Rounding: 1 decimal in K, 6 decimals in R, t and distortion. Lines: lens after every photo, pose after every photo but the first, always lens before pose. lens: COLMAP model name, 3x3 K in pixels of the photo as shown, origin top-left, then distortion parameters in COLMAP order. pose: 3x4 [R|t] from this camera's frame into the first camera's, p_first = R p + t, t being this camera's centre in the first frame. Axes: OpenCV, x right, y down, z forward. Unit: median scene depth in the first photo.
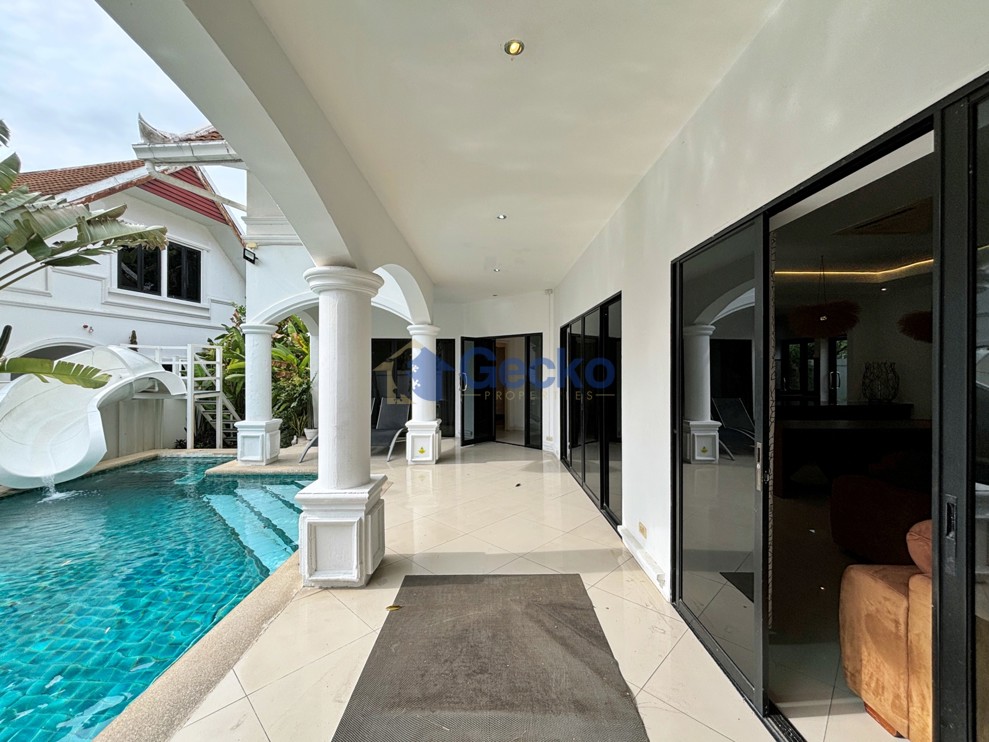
lens RADIAL K [[410.7, 0, 494.5], [0, 410.7, 371.0], [0, 0, 1]] dist [-0.000756, -0.000146]
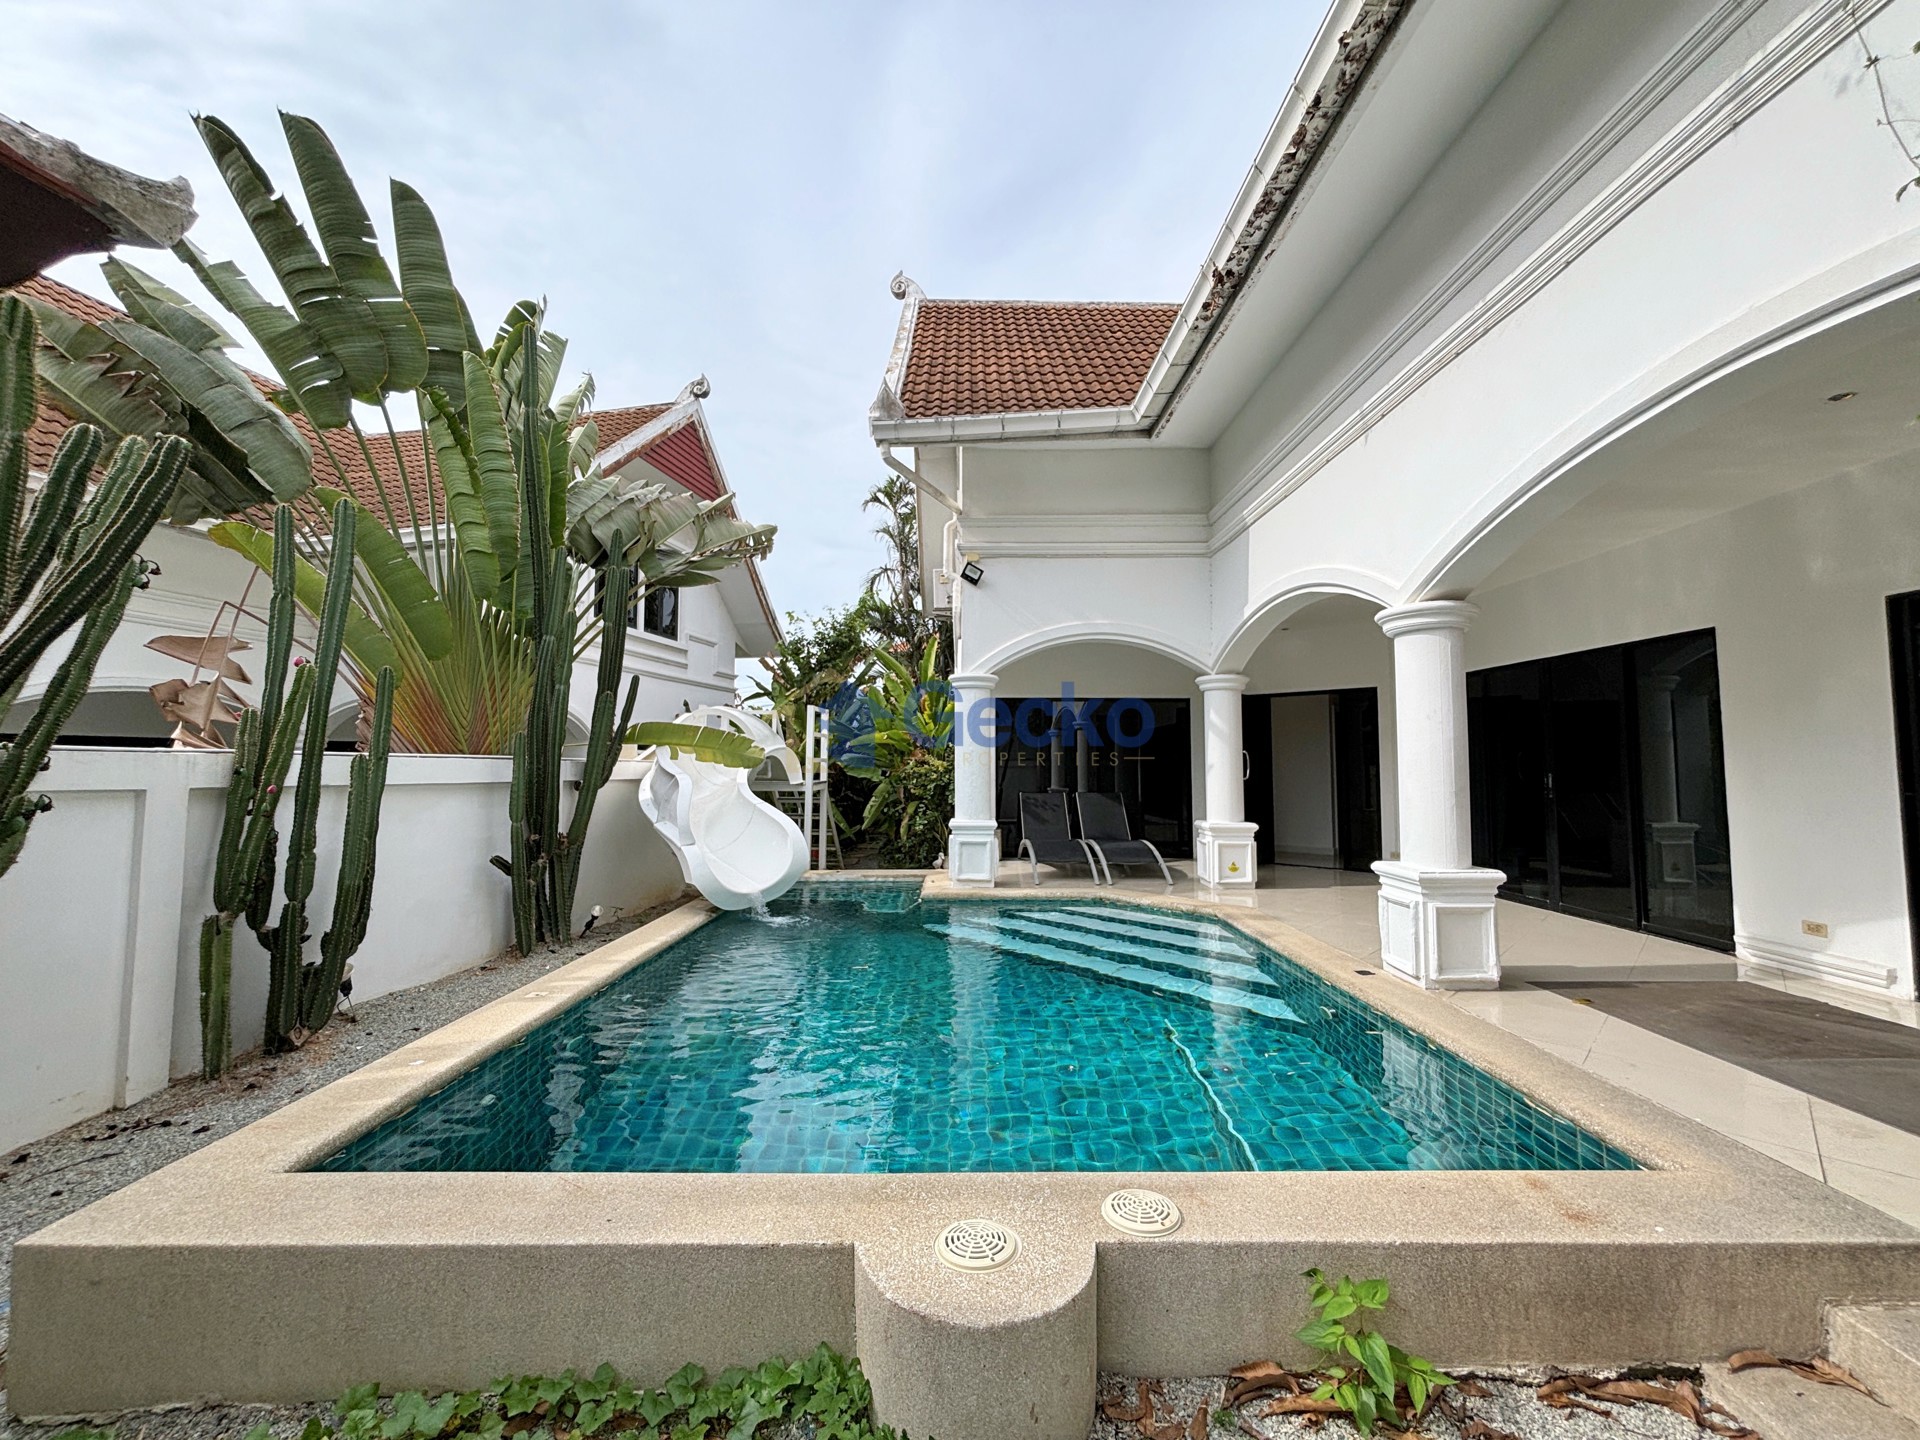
lens RADIAL K [[782.6, 0, 960.0], [0, 782.6, 720.0], [0, 0, 1]] dist [0.000440, -0.000130]
pose [[0.999833, 0.001219, -0.018219, -0.593108], [-0.002337, 0.998109, -0.061426, 0.039152], [0.018109, 0.061459, 0.997945, -0.262415]]
